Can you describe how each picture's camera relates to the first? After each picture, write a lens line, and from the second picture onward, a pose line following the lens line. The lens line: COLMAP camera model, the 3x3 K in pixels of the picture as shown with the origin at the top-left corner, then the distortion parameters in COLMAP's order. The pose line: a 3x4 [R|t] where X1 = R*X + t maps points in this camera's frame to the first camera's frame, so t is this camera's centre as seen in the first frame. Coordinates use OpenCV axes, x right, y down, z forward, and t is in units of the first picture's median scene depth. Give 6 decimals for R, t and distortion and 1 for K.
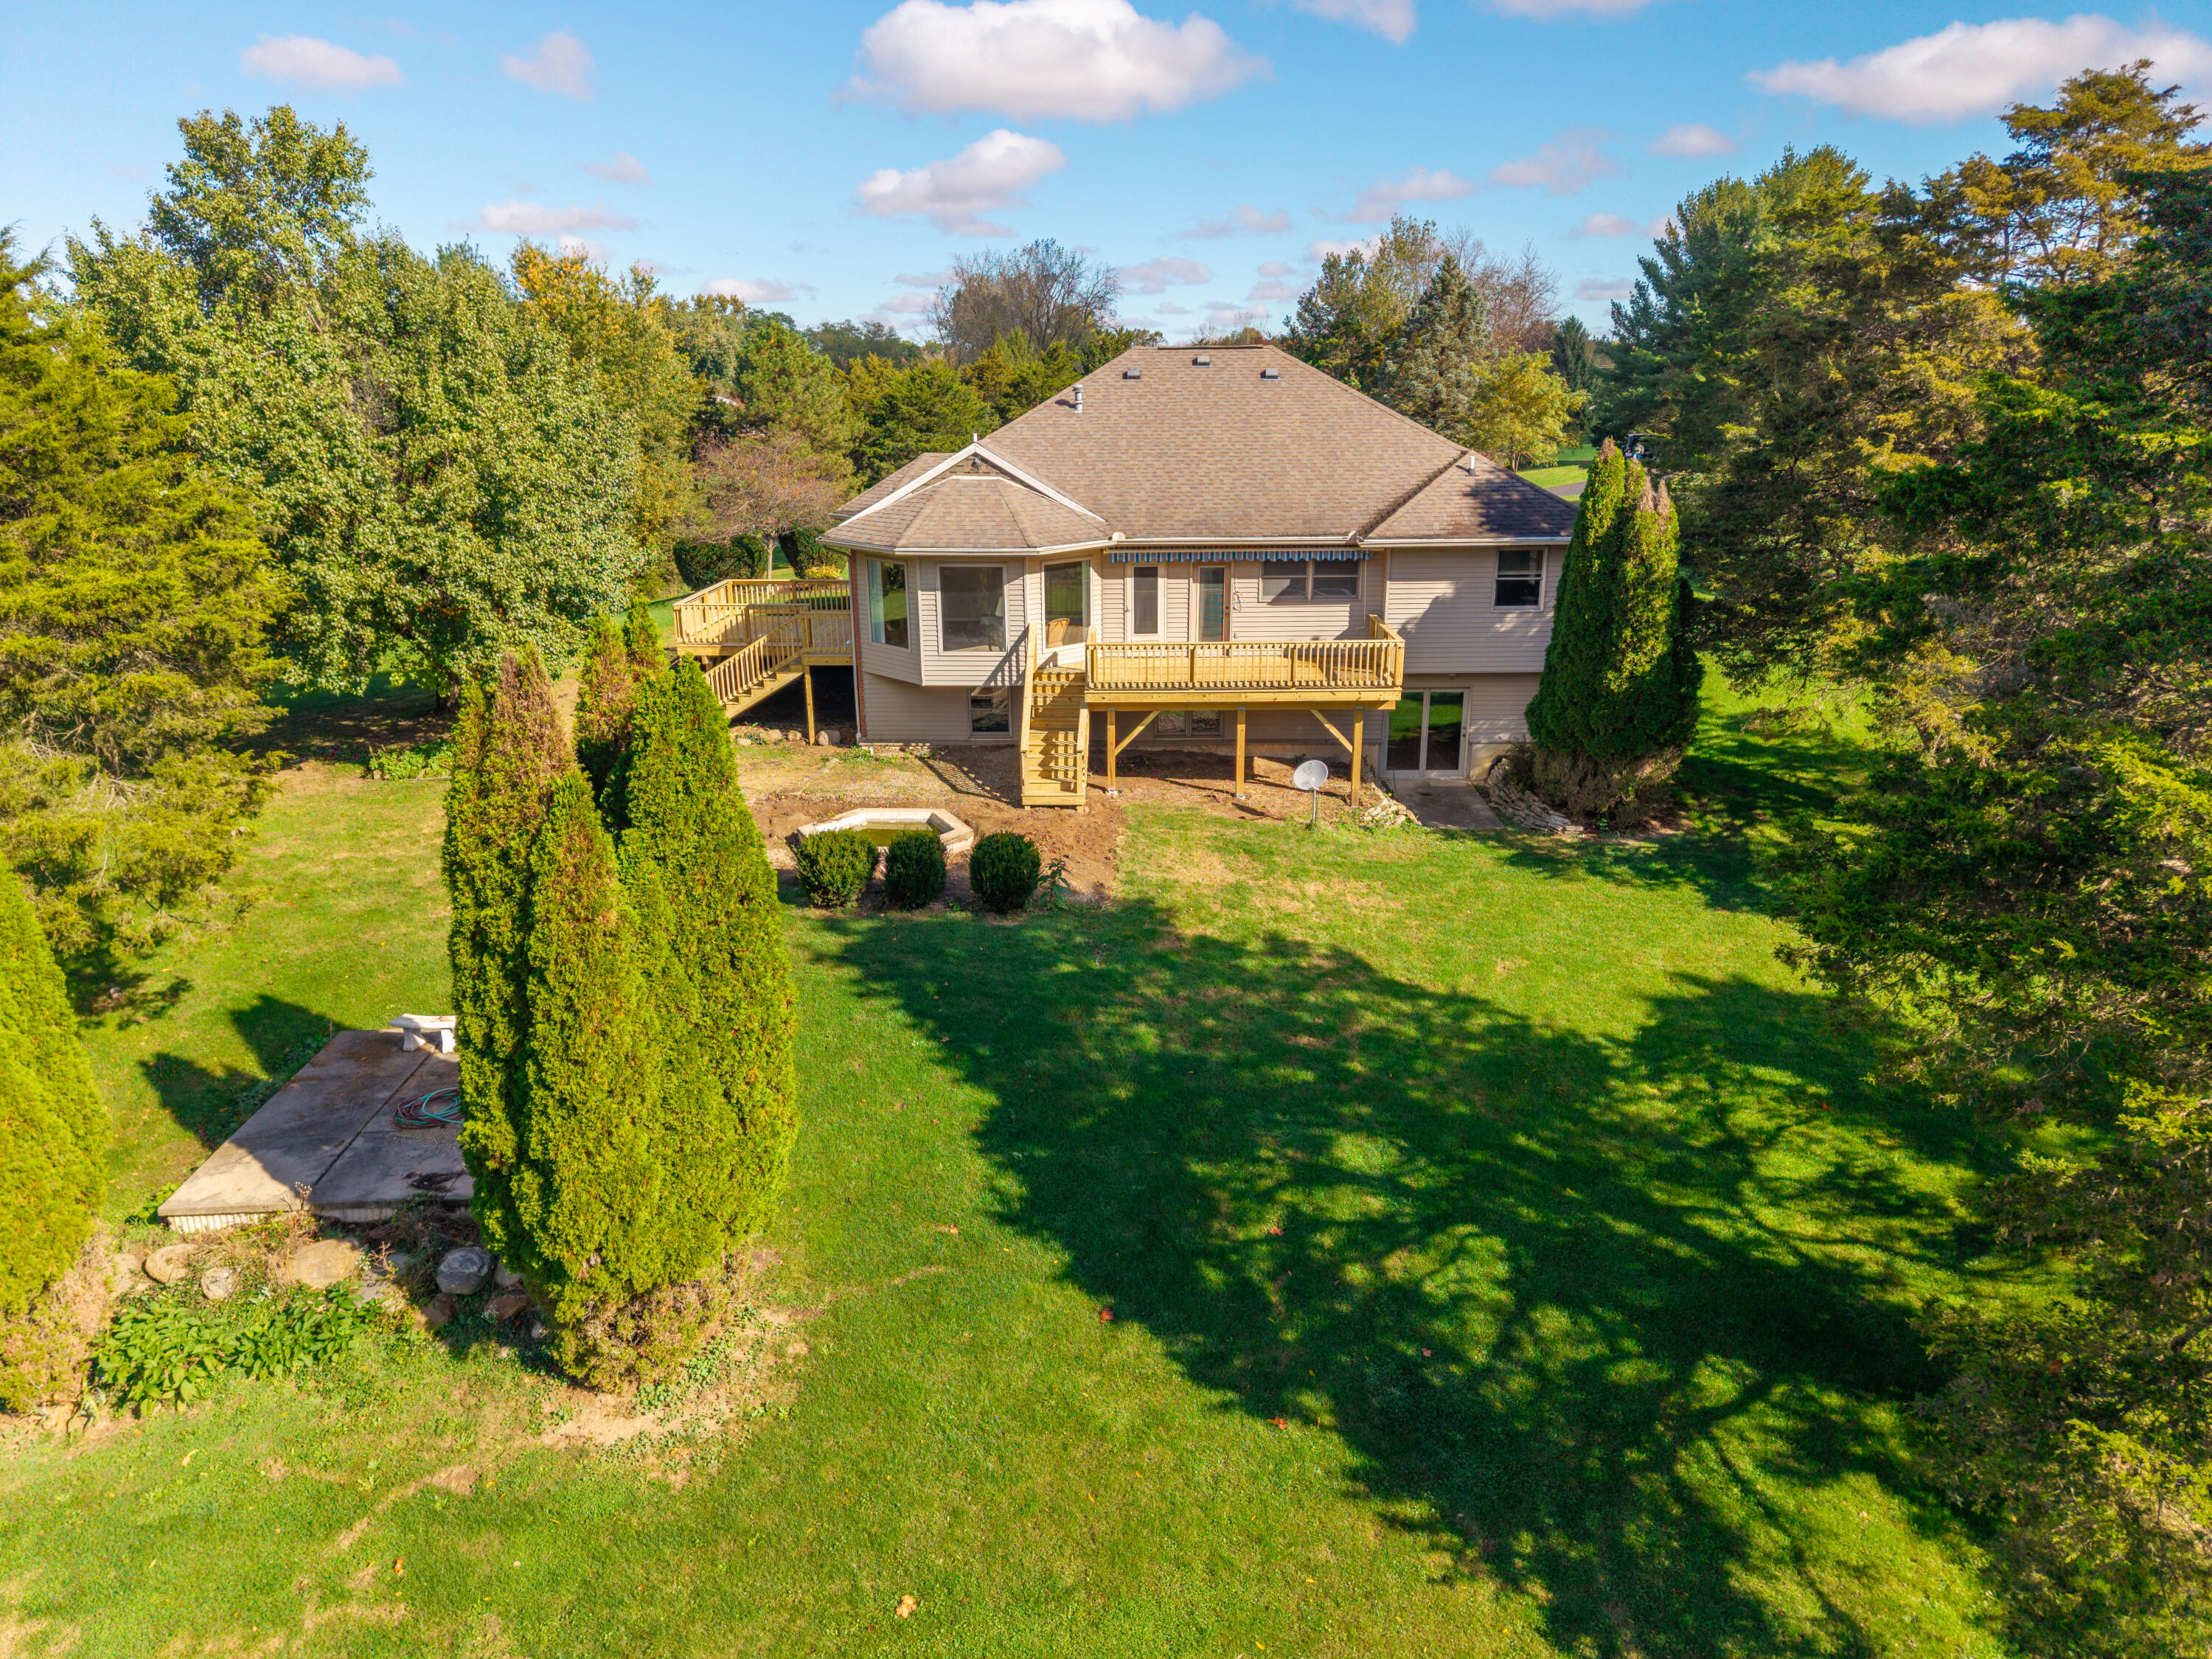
lens RADIAL K [[1476.5, 0, 1111.6], [0, 1476.5, 845.1], [0, 0, 1]] dist [0.021848, -0.024469]
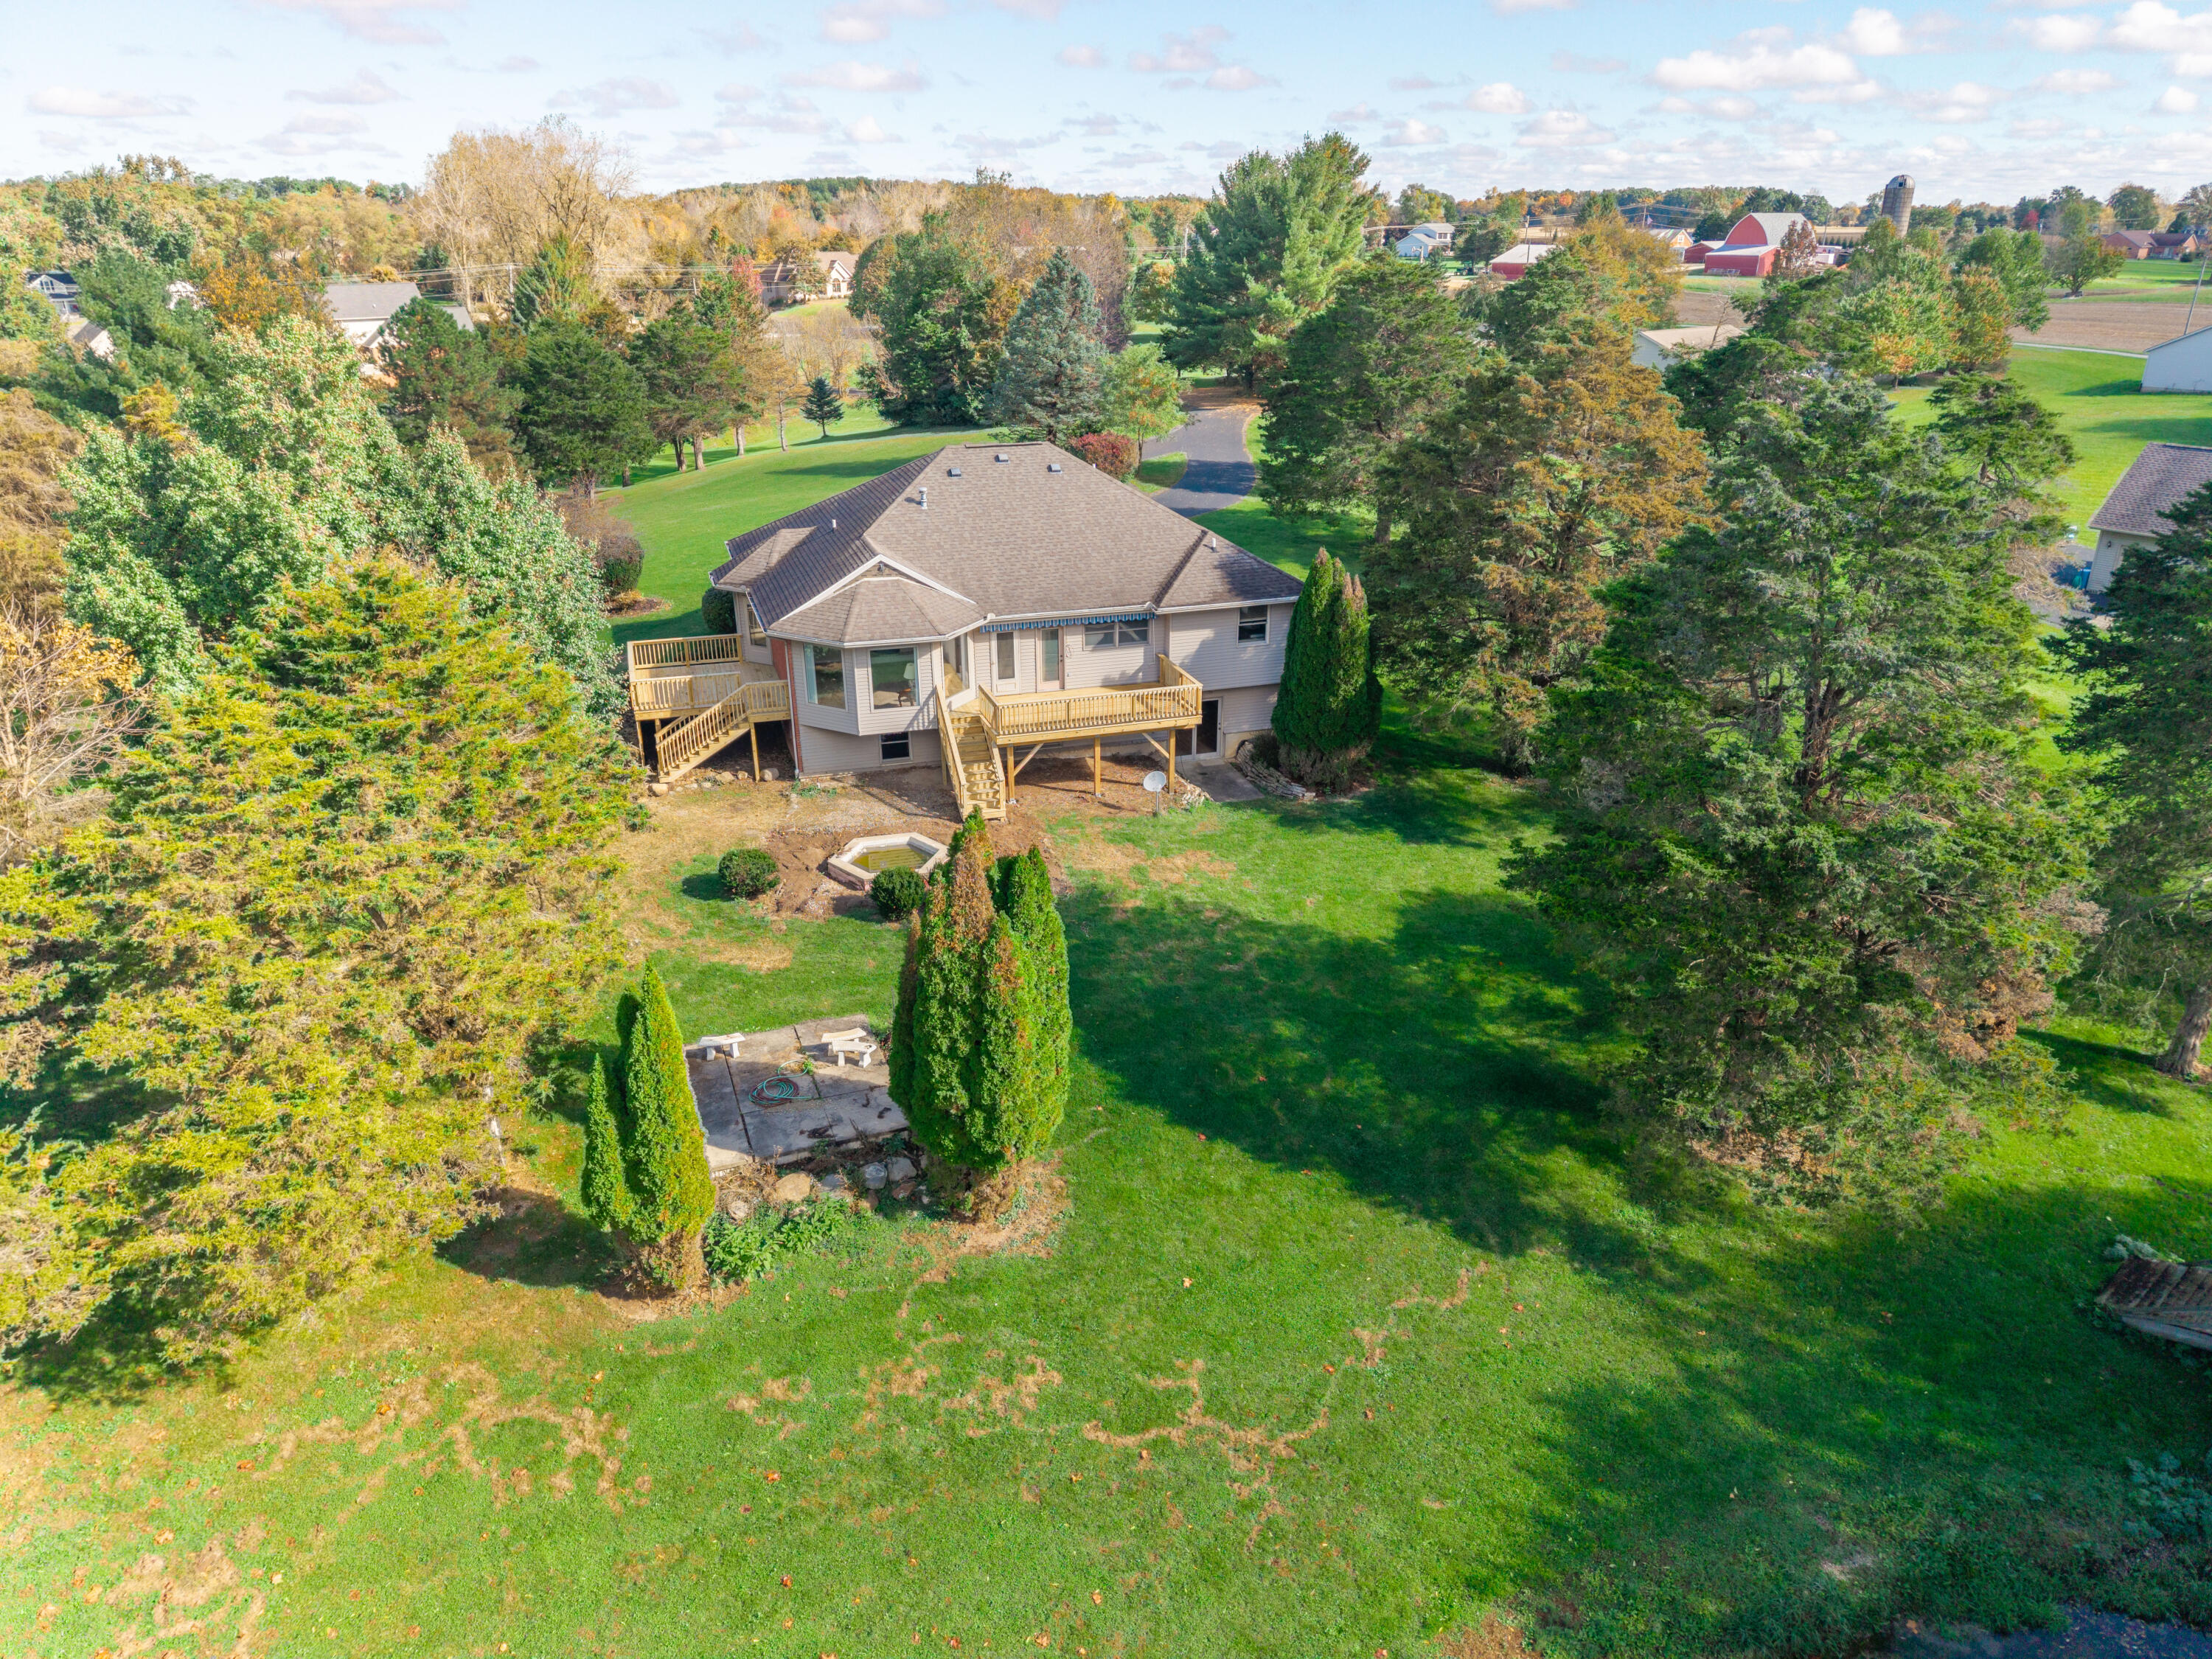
lens RADIAL K [[1476.5, 0, 1121.0], [0, 1476.5, 830.8], [0, 0, 1]] dist [0.021848, -0.024469]
pose [[0.947010, -0.114759, 0.300003, -0.324830], [0.088142, 0.990990, 0.100845, -0.140144], [-0.308873, -0.069058, 0.948593, -0.378305]]
